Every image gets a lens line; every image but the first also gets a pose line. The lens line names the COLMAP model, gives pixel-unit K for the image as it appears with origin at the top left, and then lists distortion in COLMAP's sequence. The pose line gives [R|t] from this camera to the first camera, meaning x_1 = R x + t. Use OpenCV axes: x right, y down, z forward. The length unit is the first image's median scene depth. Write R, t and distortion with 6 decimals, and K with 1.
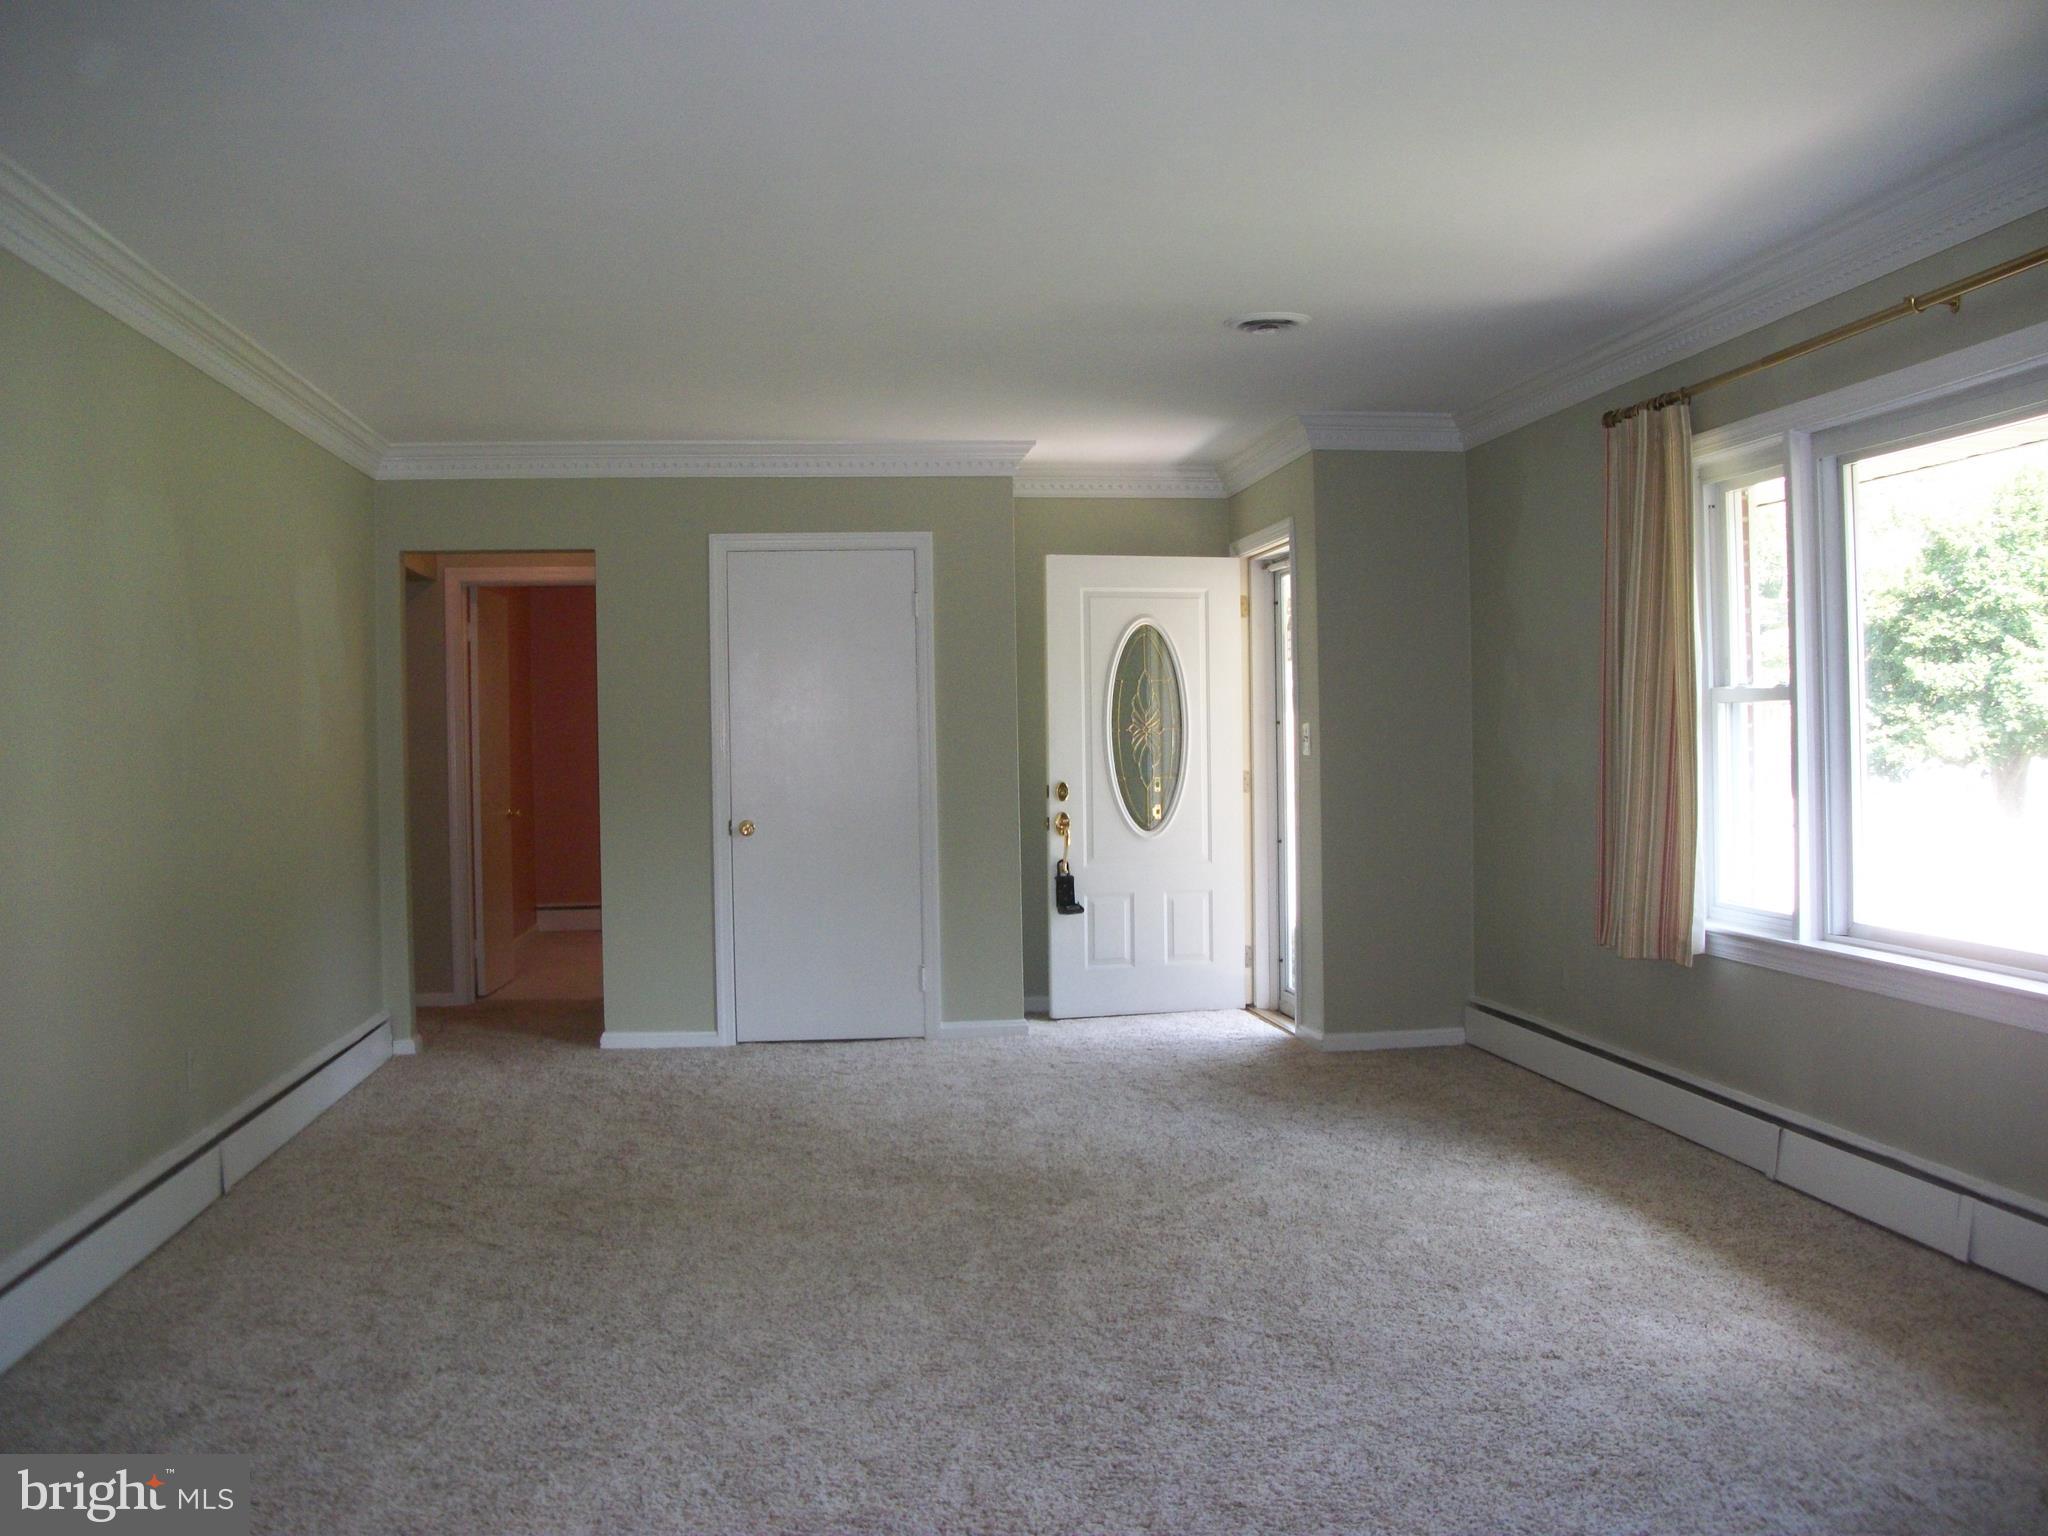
lens RADIAL K [[1955.1, 0, 1026.3], [0, 1955.1, 764.8], [0, 0, 1]] dist [-0.121020, 0.000000]
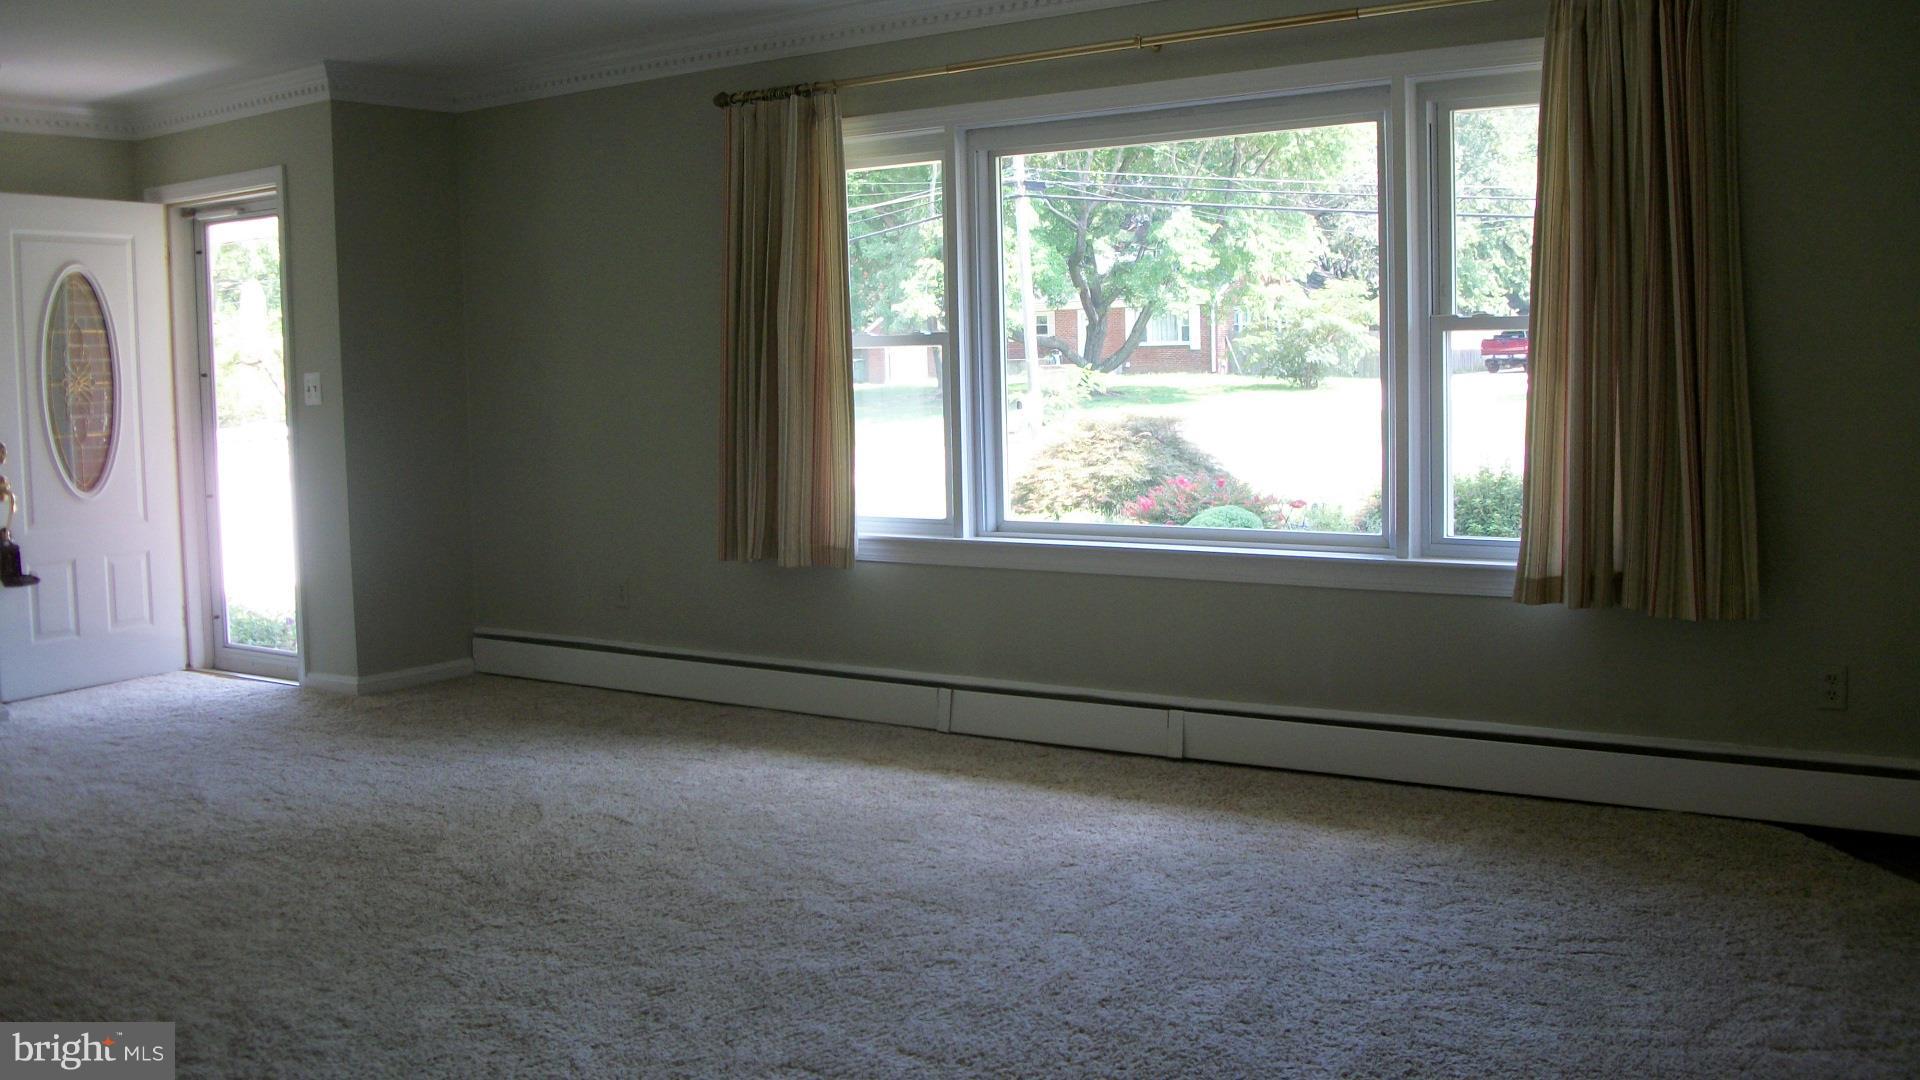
lens RADIAL K [[1861.4, 0, 961.0], [0, 1861.4, 533.2], [0, 0, 1]] dist [-0.138592, 0.000000]
pose [[0.677375, -0.064037, 0.732845, -0.514886], [0.020710, 0.997469, 0.068018, 0.006274], [-0.735346, -0.030897, 0.676987, 0.186541]]
